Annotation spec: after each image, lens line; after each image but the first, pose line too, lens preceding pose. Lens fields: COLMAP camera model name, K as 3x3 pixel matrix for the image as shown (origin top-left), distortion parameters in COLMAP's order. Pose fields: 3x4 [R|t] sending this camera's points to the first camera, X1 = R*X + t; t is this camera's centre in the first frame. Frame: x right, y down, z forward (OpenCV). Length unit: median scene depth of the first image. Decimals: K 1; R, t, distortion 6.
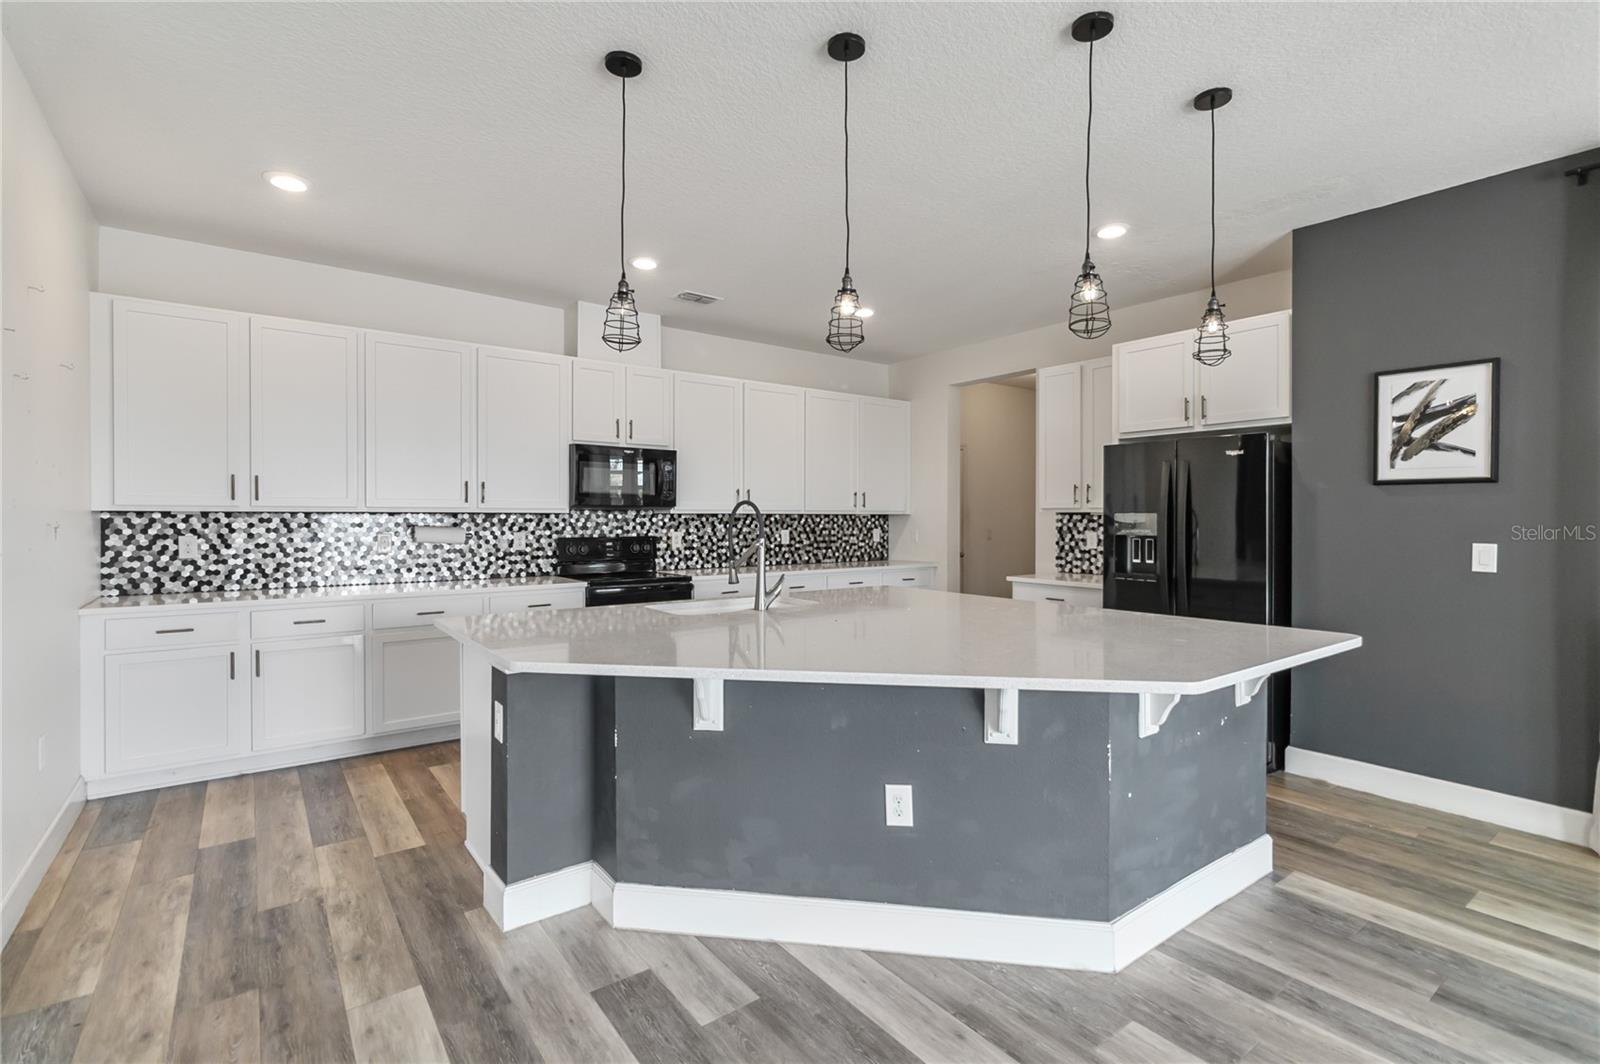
lens RADIAL K [[745.4, 0, 797.0], [0, 745.4, 516.7], [0, 0, 1]] dist [0.006661, 0.000223]
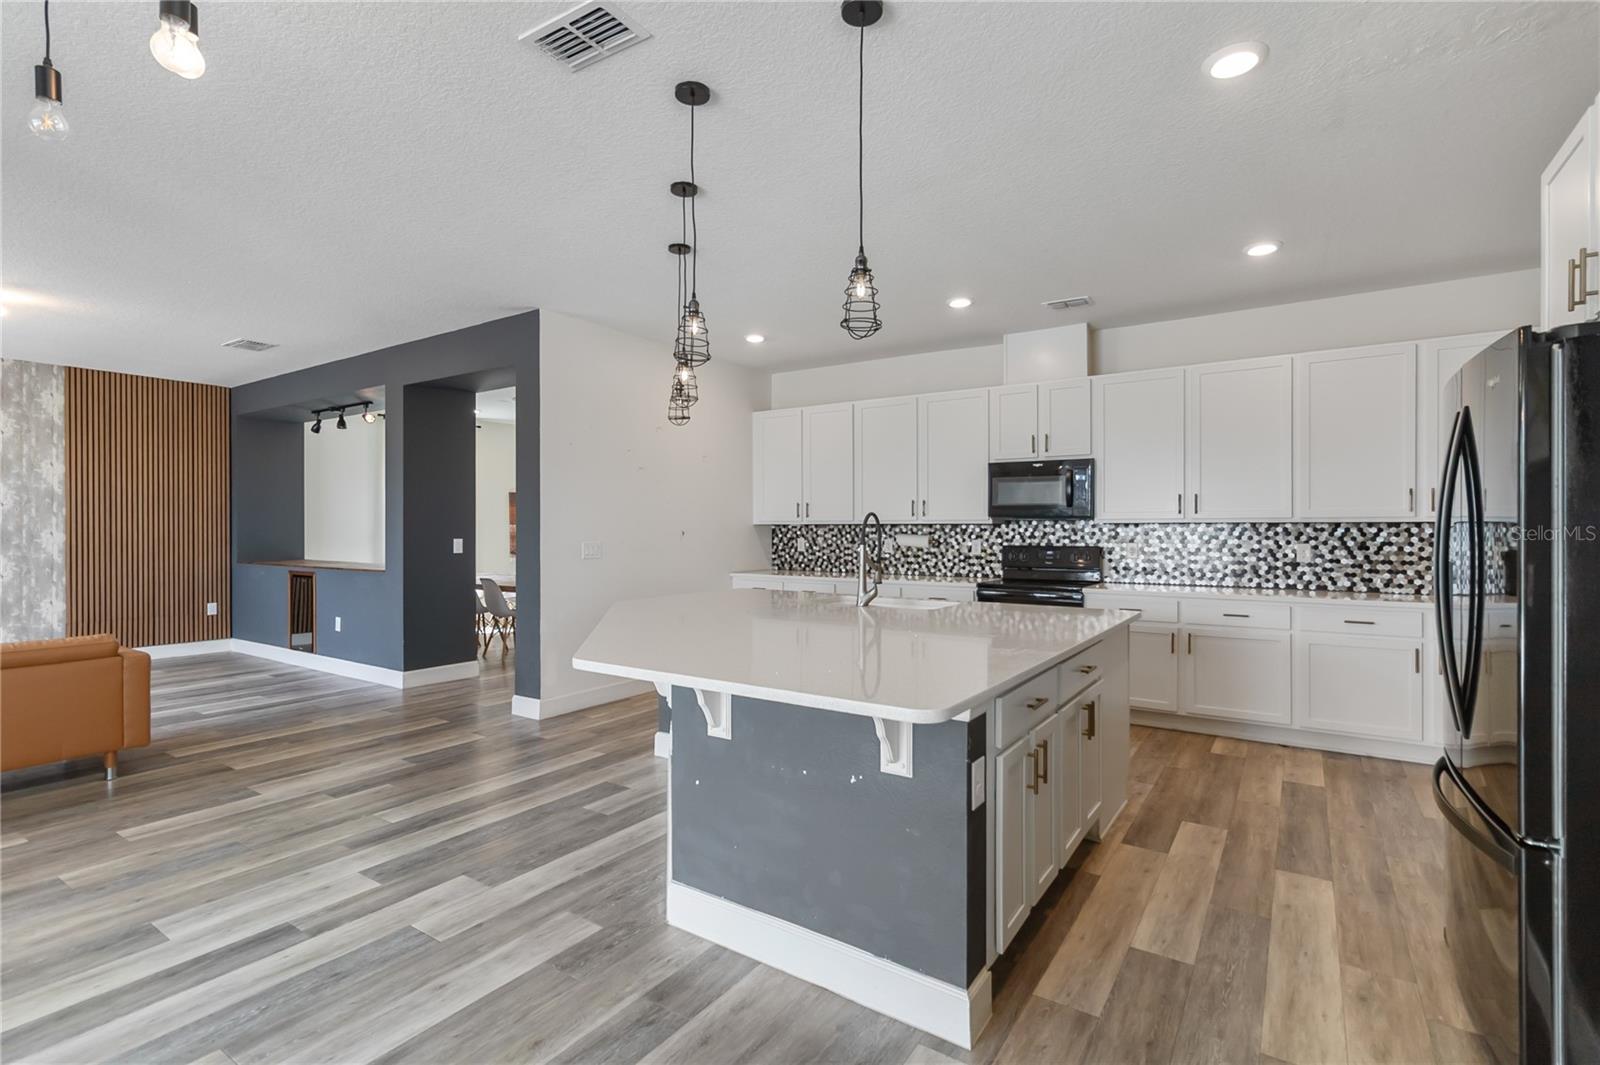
lens RADIAL K [[745.4, 0, 801.7], [0, 745.4, 527.7], [0, 0, 1]] dist [0.006661, 0.000223]
pose [[0.319799, -0.000649, -0.947485, 0.666914], [0.002765, 0.999996, 0.000248, 0.000280], [0.947481, -0.002699, 0.319799, 0.349730]]
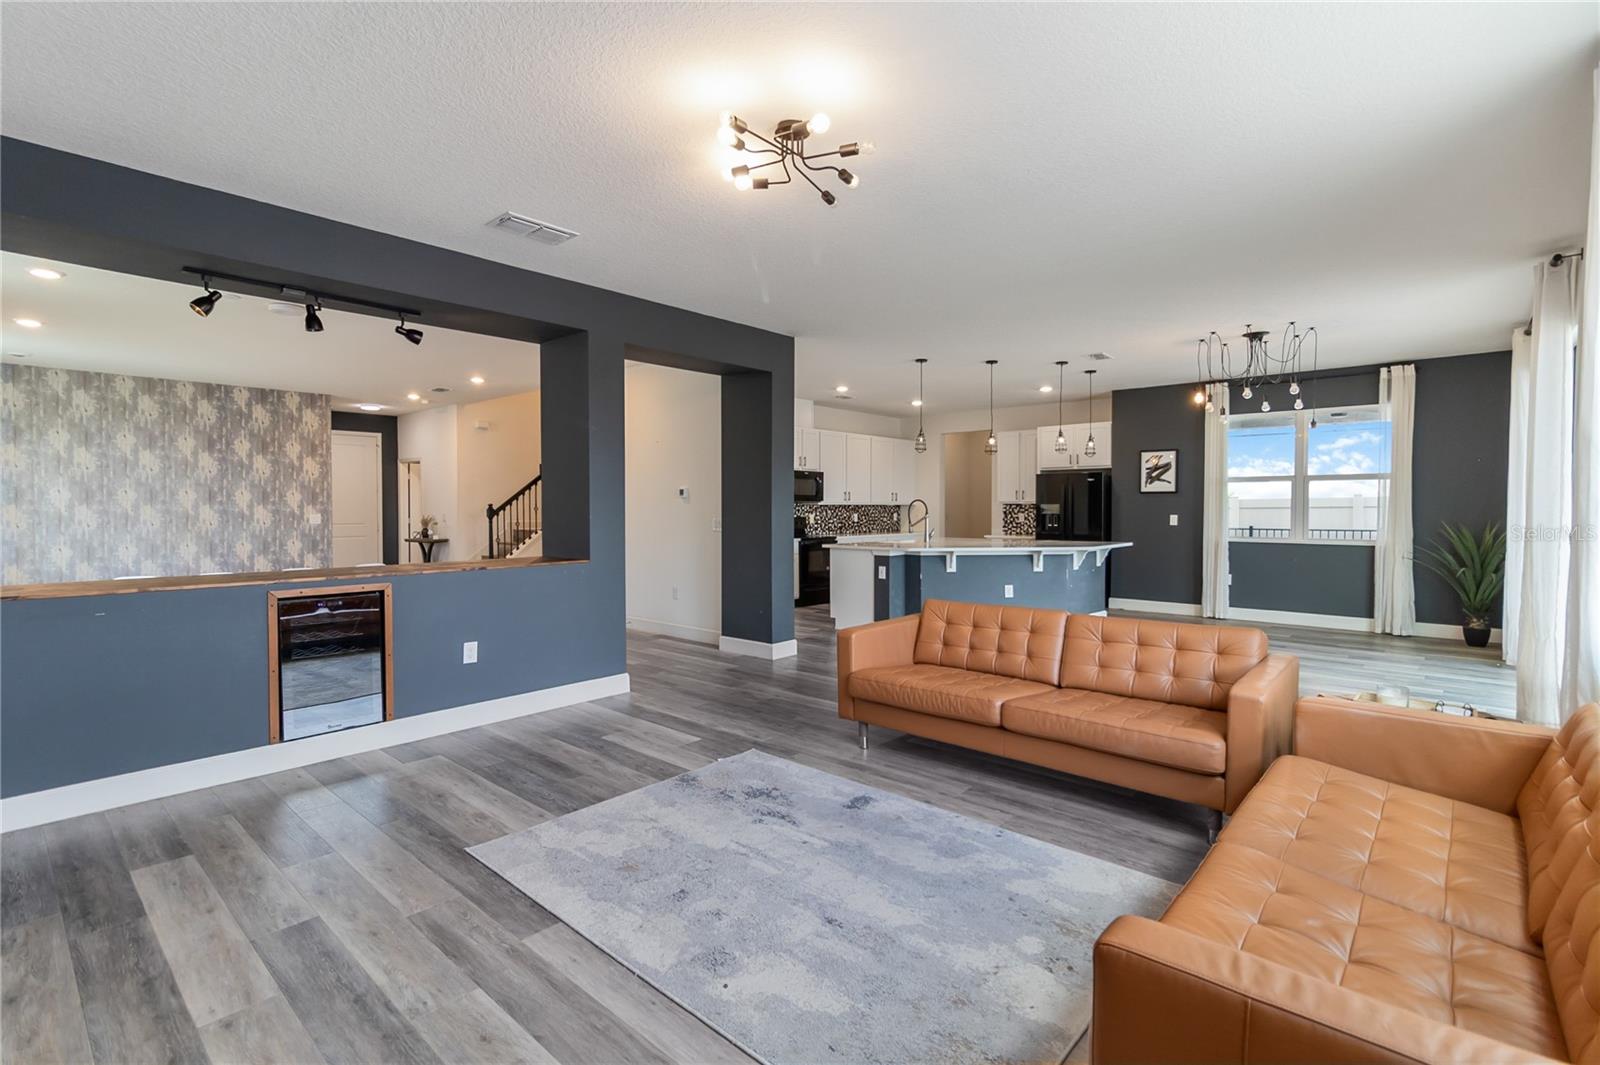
lens RADIAL K [[745.4, 0, 784.8], [0, 745.4, 538.4], [0, 0, 1]] dist [0.006661, 0.000223]
pose [[0.982648, -0.012234, 0.185074, -0.647020], [0.004084, 0.999008, 0.044352, -0.003989], [-0.185433, -0.042827, 0.981723, -0.927499]]
